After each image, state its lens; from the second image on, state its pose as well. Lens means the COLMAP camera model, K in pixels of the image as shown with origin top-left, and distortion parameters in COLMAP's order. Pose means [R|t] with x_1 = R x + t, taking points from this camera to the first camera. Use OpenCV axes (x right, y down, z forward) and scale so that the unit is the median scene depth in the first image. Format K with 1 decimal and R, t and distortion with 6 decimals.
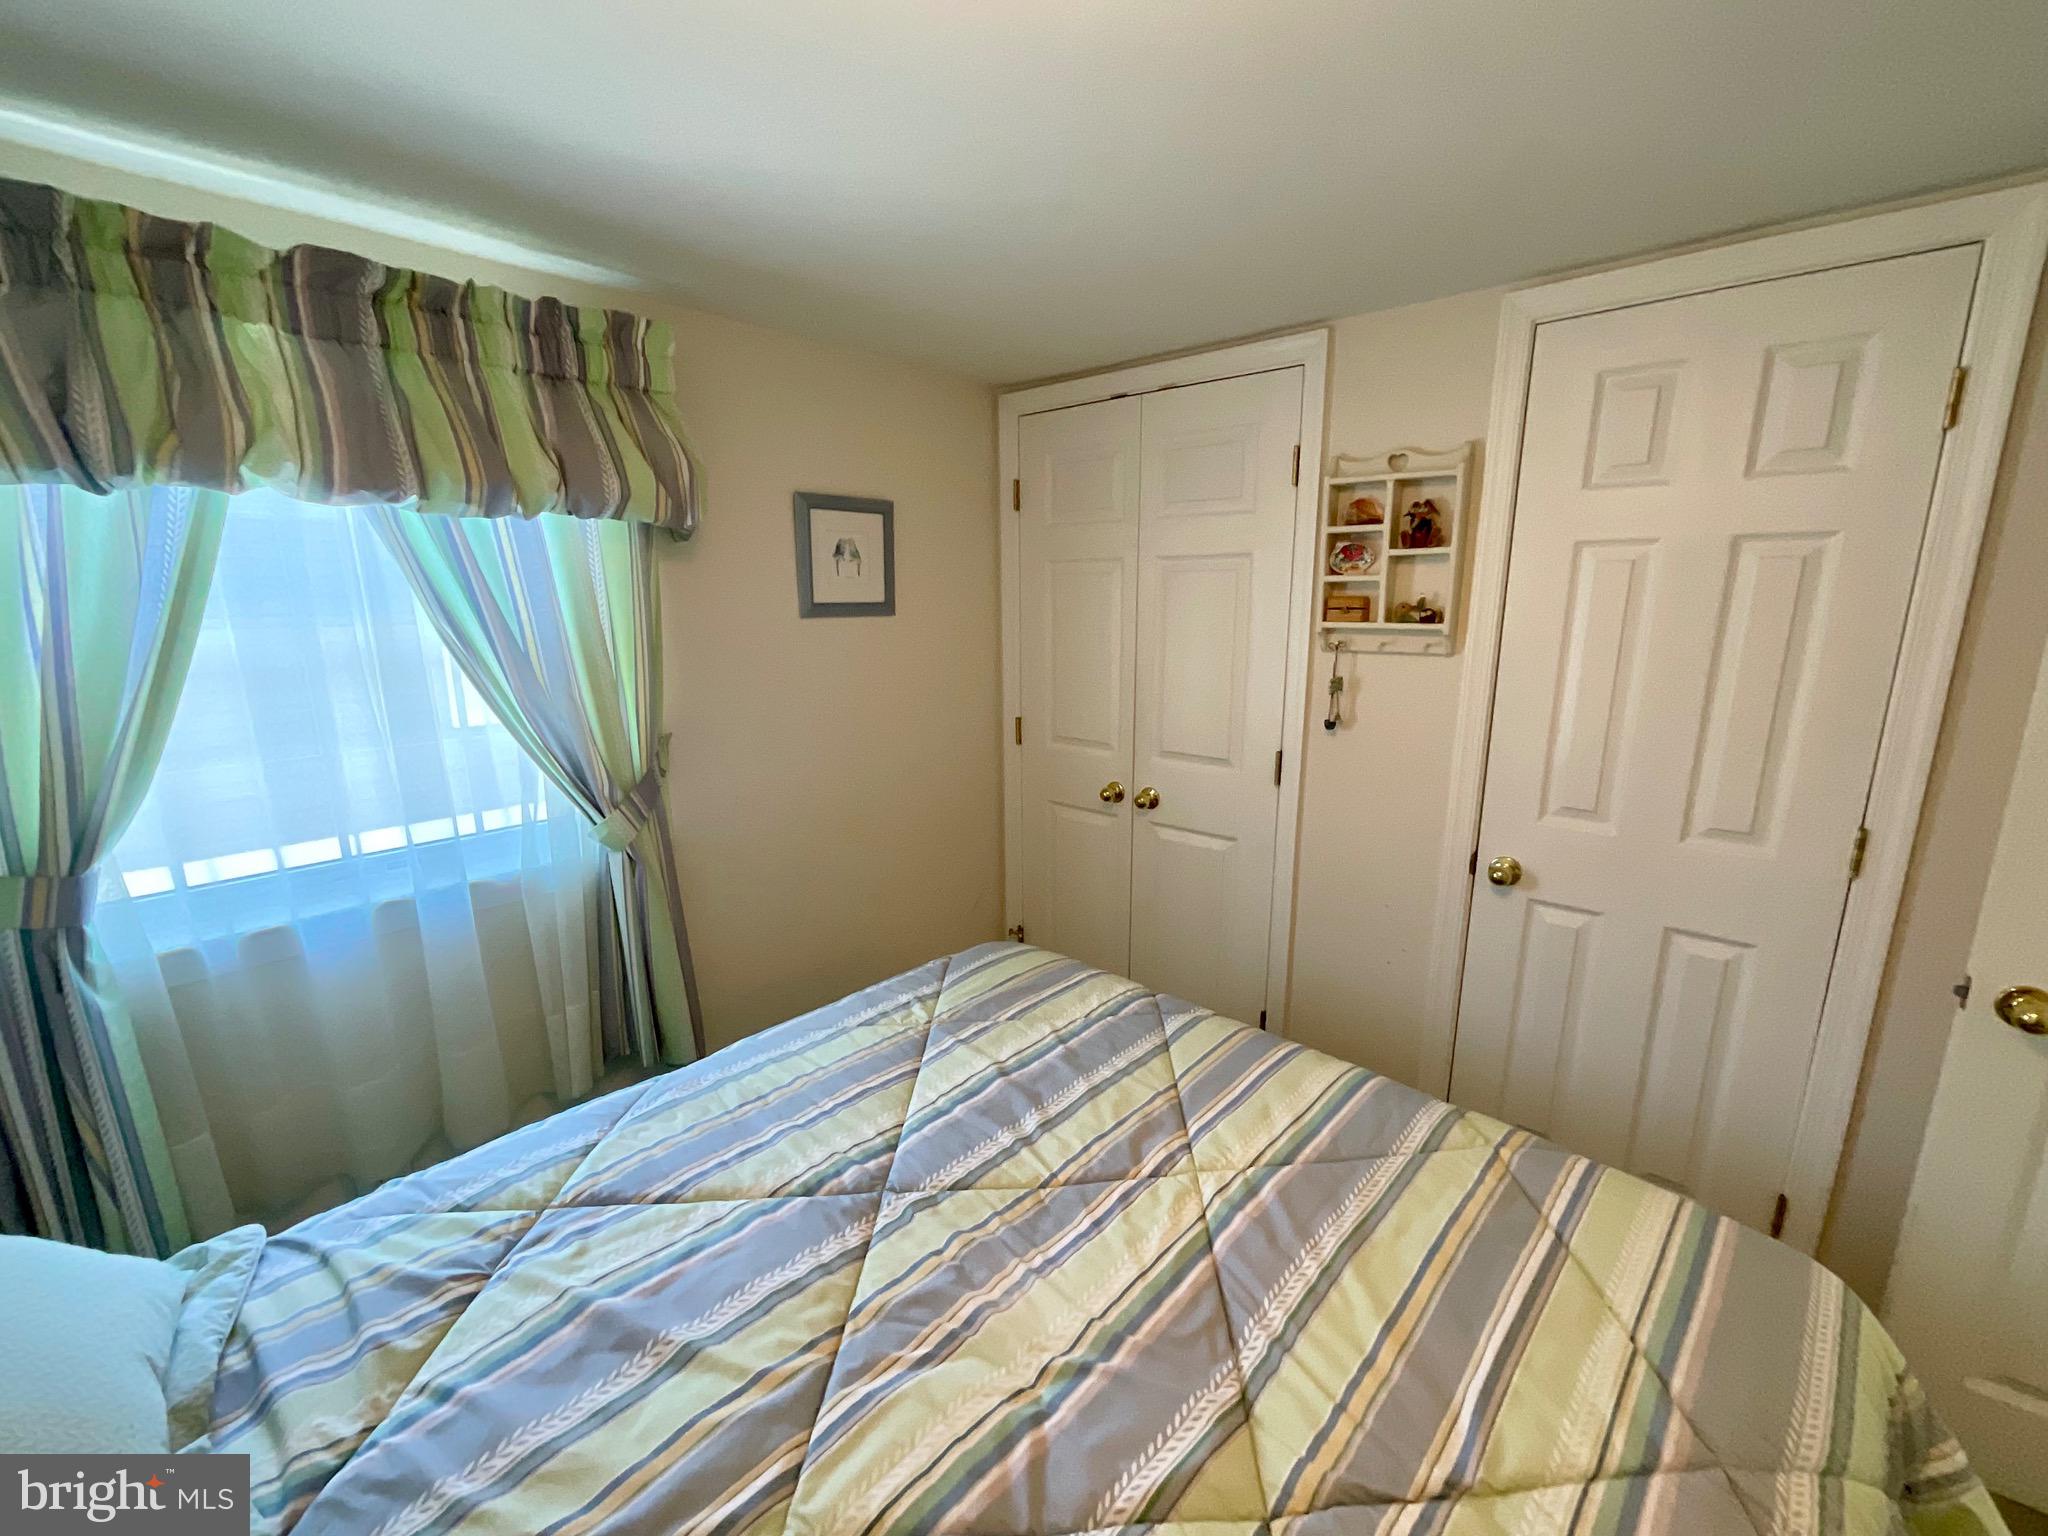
lens RADIAL K [[831.4, 0, 1024.0], [0, 831.4, 768.0], [0, 0, 1]] dist [0.000056, 0.000204]
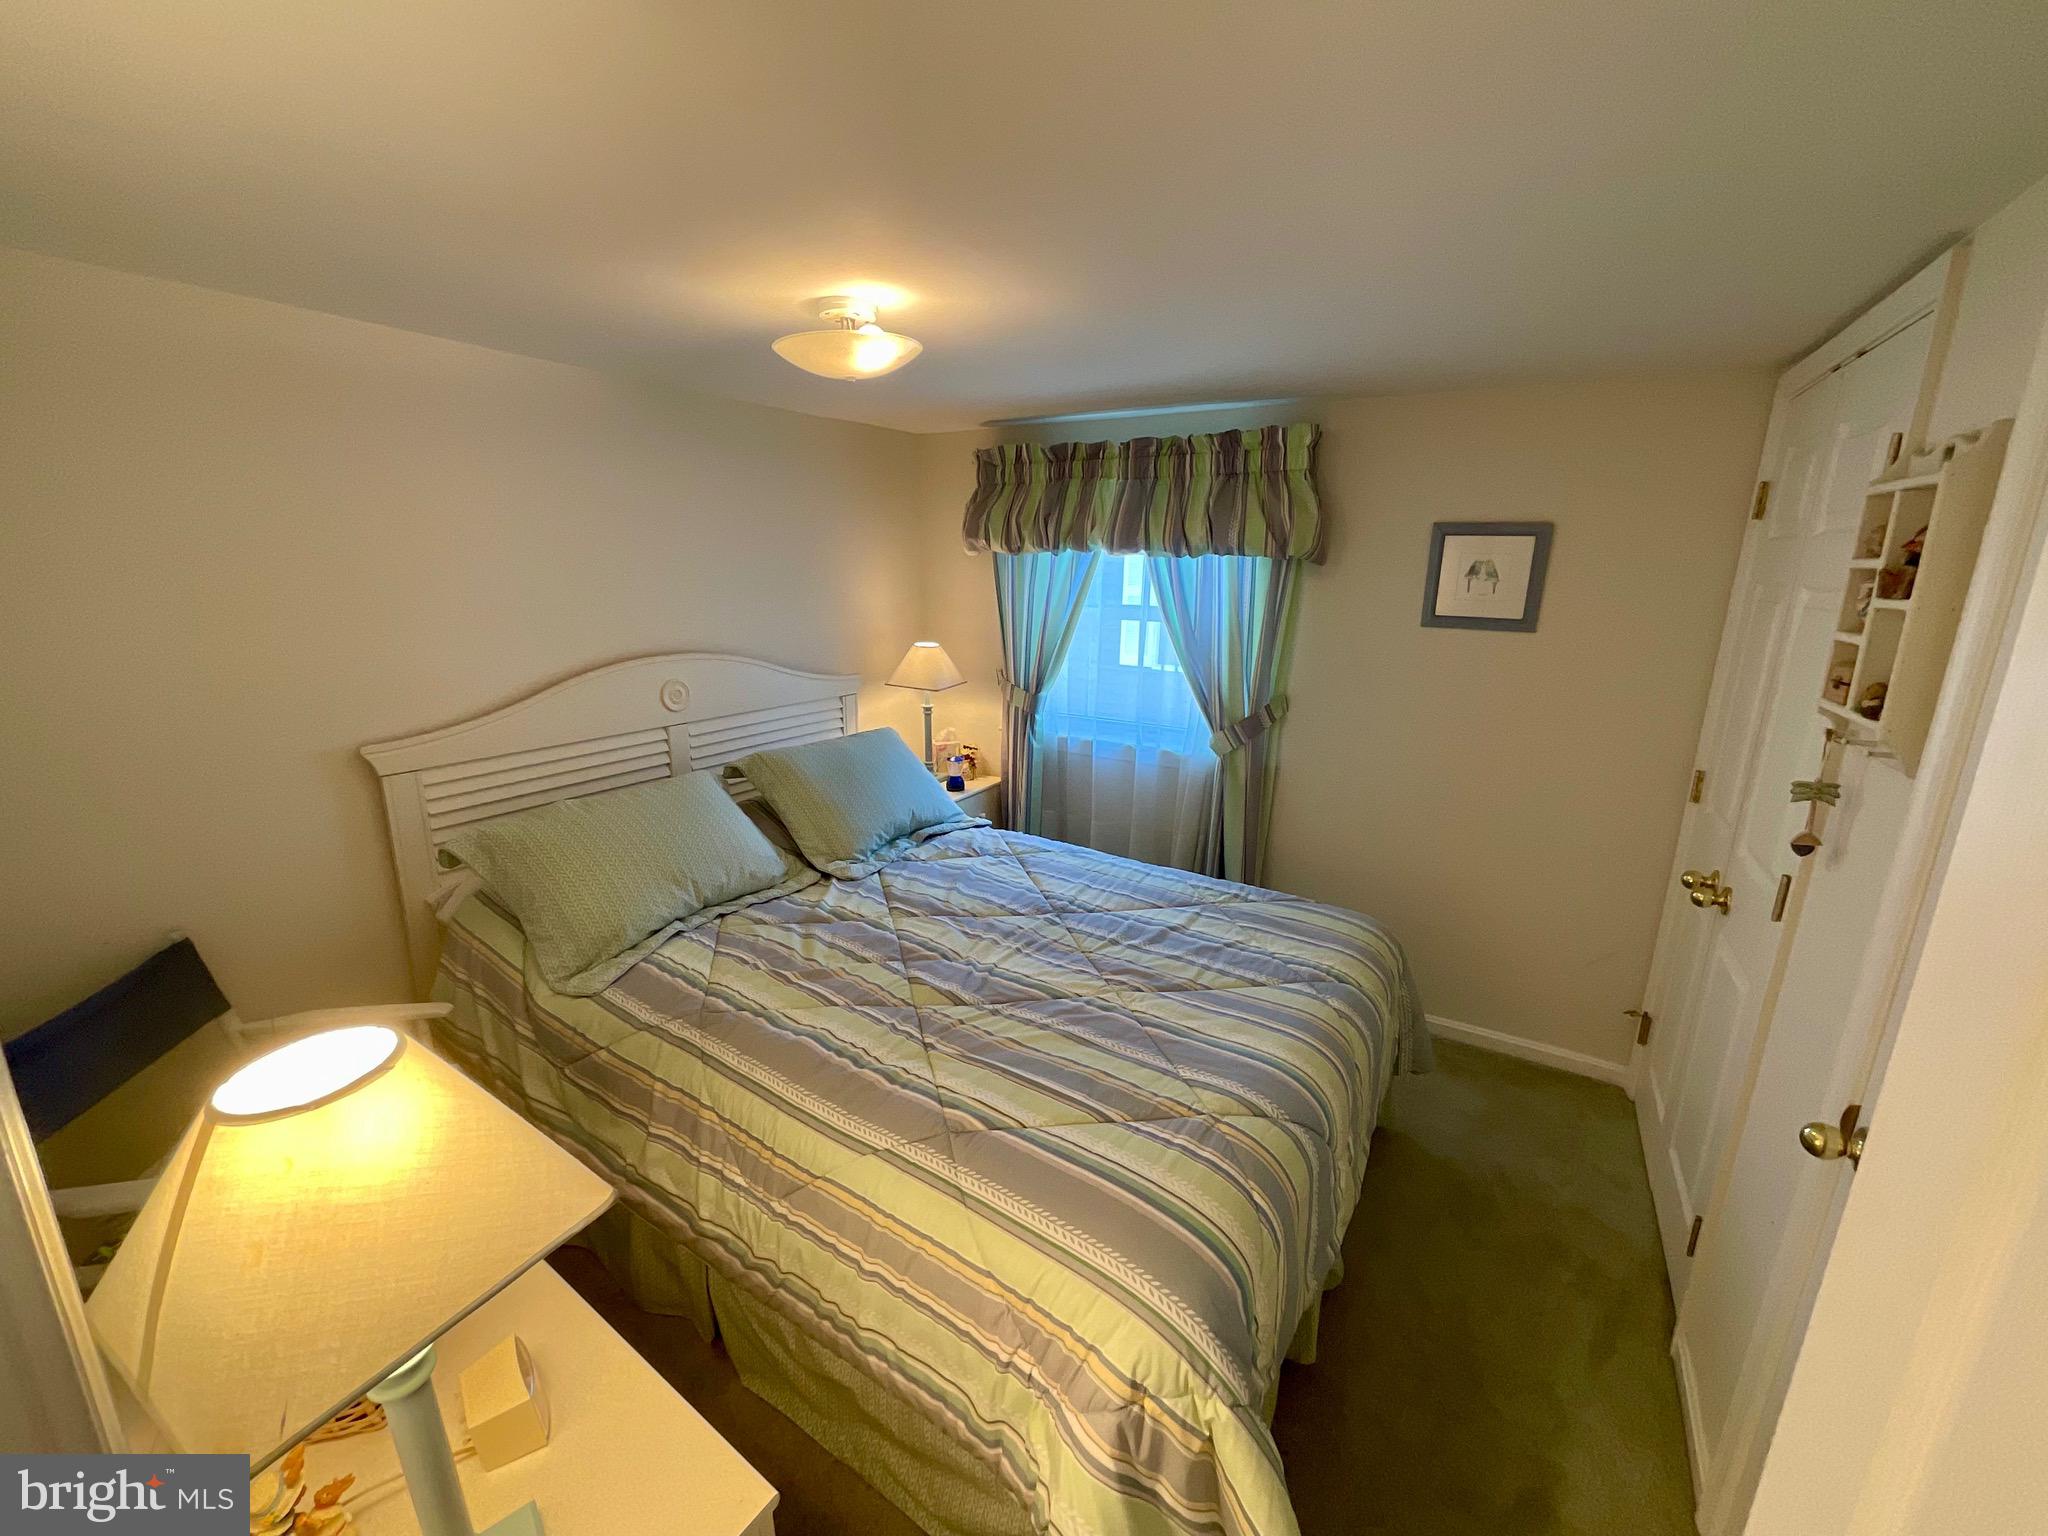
lens RADIAL K [[831.4, 0, 1024.0], [0, 831.4, 768.0], [0, 0, 1]] dist [0.000056, 0.000204]
pose [[0.181704, 0.247101, -0.951801, 1.271069], [-0.222696, 0.953106, 0.204926, -0.161862], [0.957805, 0.174726, 0.228212, 0.329706]]
